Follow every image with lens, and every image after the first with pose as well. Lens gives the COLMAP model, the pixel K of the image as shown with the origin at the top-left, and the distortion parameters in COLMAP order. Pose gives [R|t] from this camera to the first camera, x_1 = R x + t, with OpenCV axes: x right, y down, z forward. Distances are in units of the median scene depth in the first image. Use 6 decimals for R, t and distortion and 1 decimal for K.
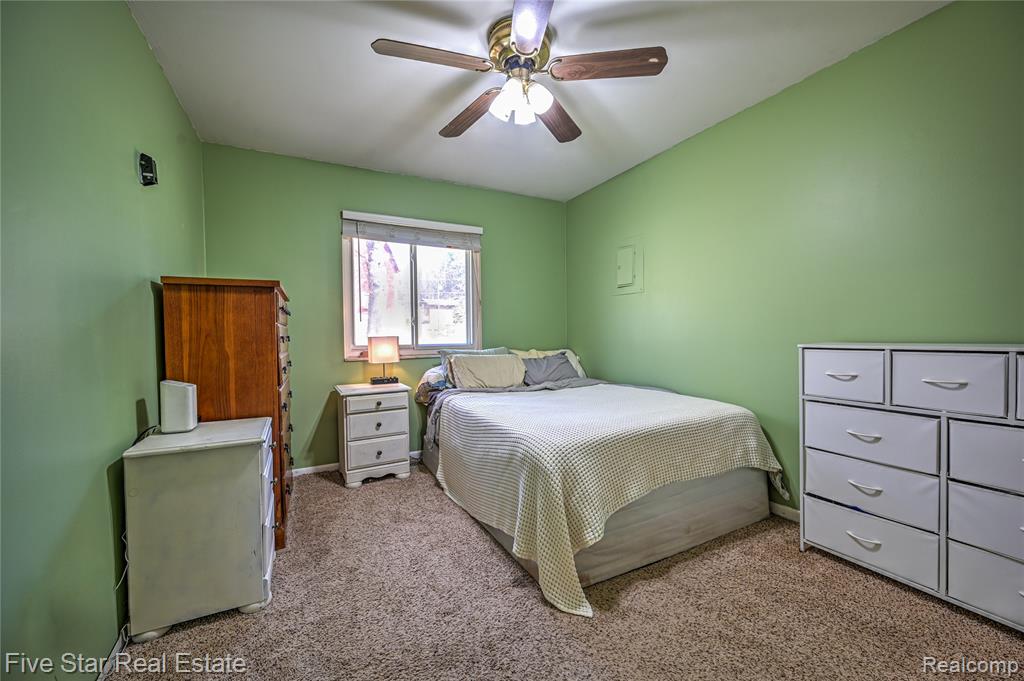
lens RADIAL K [[412.4, 0, 512.4], [0, 412.4, 342.8], [0, 0, 1]] dist [-0.003211, -0.000128]
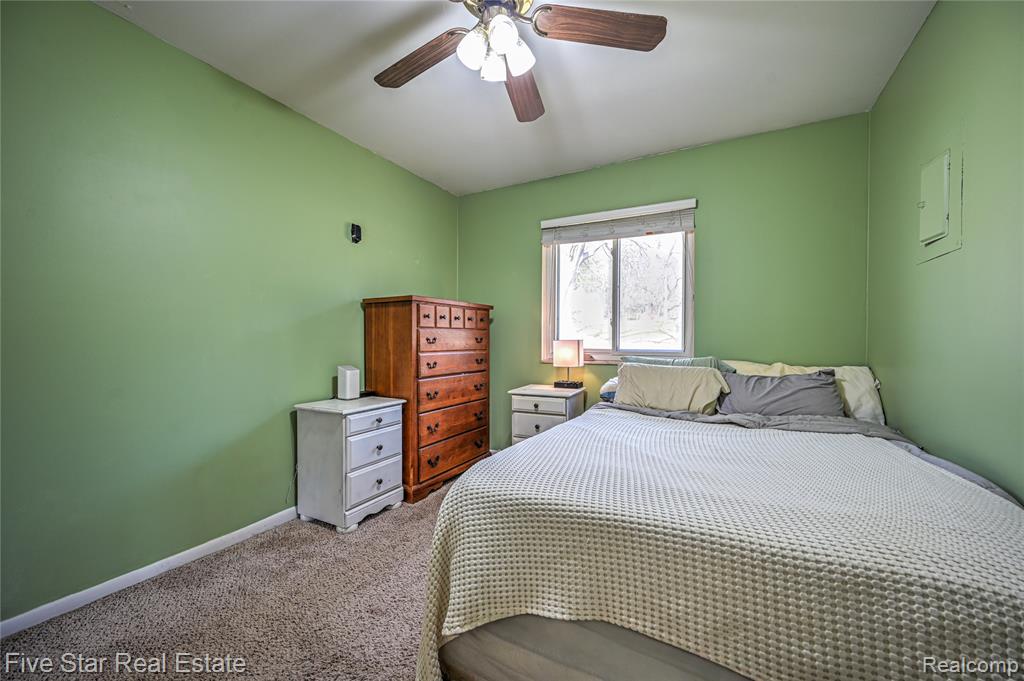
lens RADIAL K [[412.4, 0, 513.6], [0, 412.4, 337.7], [0, 0, 1]] dist [-0.003211, -0.000128]
pose [[0.547102, 0.006844, -0.837038, 0.440012], [-0.025002, 0.999654, -0.008168, -0.009137], [0.836693, 0.025396, 0.547084, 0.357959]]
